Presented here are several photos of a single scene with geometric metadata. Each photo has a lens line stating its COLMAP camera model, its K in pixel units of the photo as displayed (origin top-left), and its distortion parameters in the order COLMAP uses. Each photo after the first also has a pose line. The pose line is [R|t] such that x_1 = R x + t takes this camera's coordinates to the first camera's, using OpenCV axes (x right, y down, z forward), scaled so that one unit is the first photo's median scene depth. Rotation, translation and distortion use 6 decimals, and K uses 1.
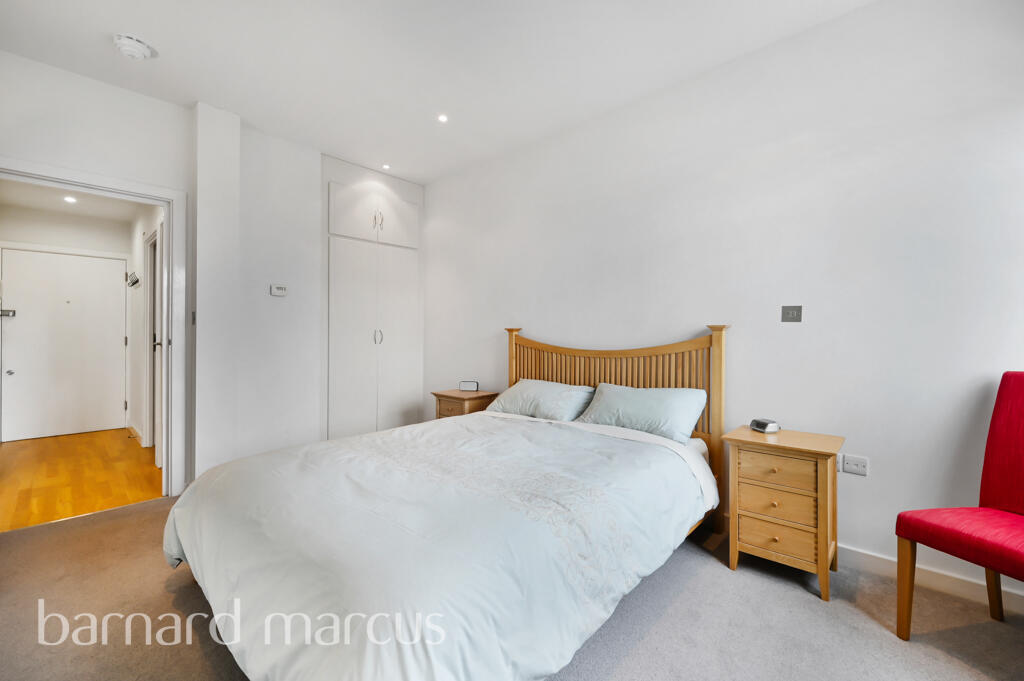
lens RADIAL K [[427.5, 0, 516.0], [0, 427.5, 326.1], [0, 0, 1]] dist [0.001239, 0.000145]
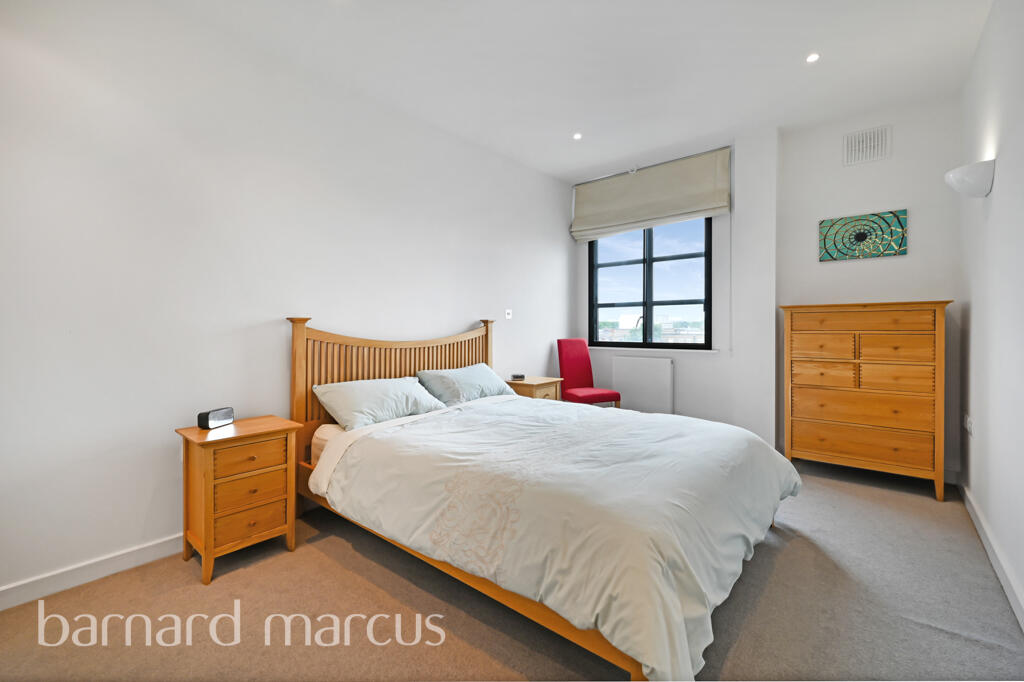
lens RADIAL K [[427.5, 0, 516.0], [0, 427.5, 326.6], [0, 0, 1]] dist [0.001239, 0.000145]
pose [[-0.029413, -0.004376, 0.999558, -0.884937], [-0.015085, 0.999878, 0.003934, 0.013899], [-0.999454, -0.014962, -0.029475, 0.799042]]
